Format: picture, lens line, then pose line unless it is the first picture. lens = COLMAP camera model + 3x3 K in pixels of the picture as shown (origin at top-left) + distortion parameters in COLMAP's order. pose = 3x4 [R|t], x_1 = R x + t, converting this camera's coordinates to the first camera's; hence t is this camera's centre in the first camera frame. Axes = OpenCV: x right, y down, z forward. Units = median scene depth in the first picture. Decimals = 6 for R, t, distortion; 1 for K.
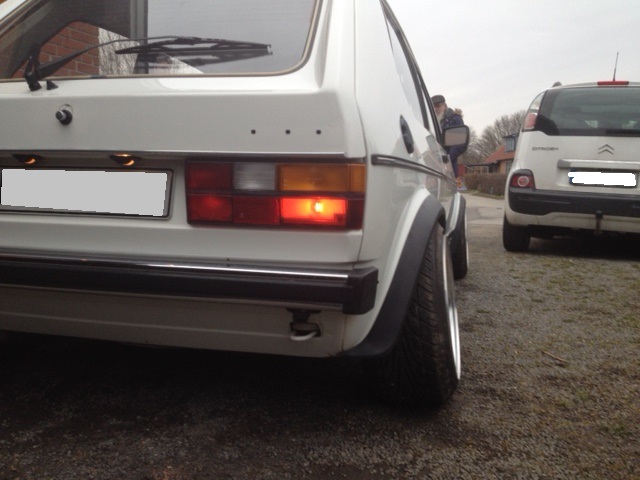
lens RADIAL K [[647.8, 0, 320.0], [0, 647.8, 240.0], [0, 0, 1]] dist [0.157130, -0.343220]
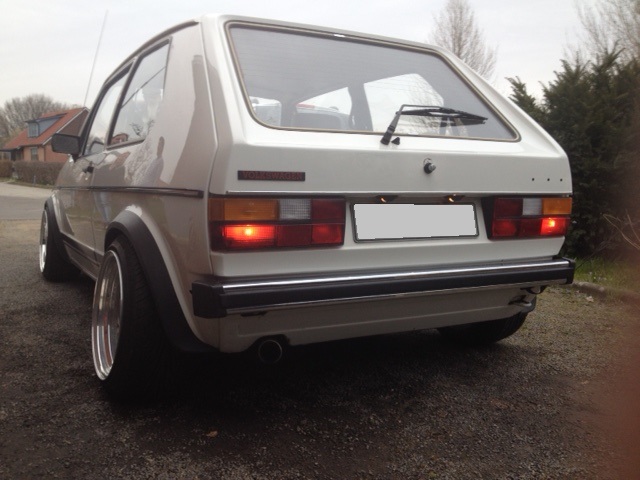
lens RADIAL K [[651.1, 0, 365.2], [0, 651.1, 239.7], [0, 0, 1]] dist [0.068451, -0.247865]
pose [[0.688898, -0.075769, 0.720887, -1.340049], [0.058527, 0.997089, 0.048870, -0.102797], [-0.722492, 0.008524, 0.691327, 0.151281]]
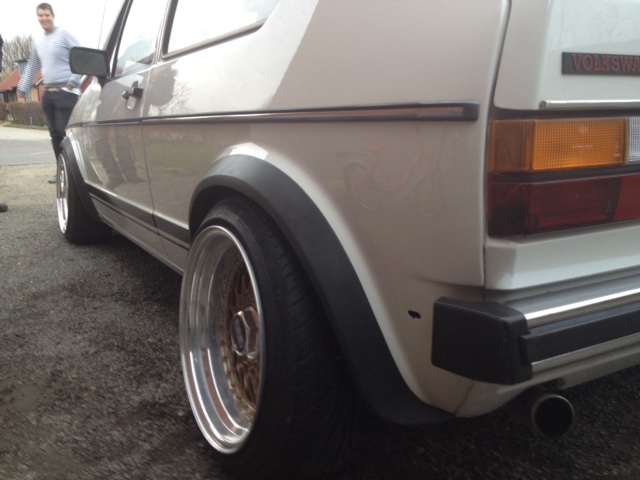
lens RADIAL K [[648.2, 0, 339.3], [0, 648.2, 239.3], [0, 0, 1]] dist [-0.014162, -0.035194]
pose [[0.705367, -0.177602, 0.686232, -1.154423], [0.098176, 0.983250, 0.153558, -0.131021], [-0.702010, -0.040943, 0.710989, 0.809652]]
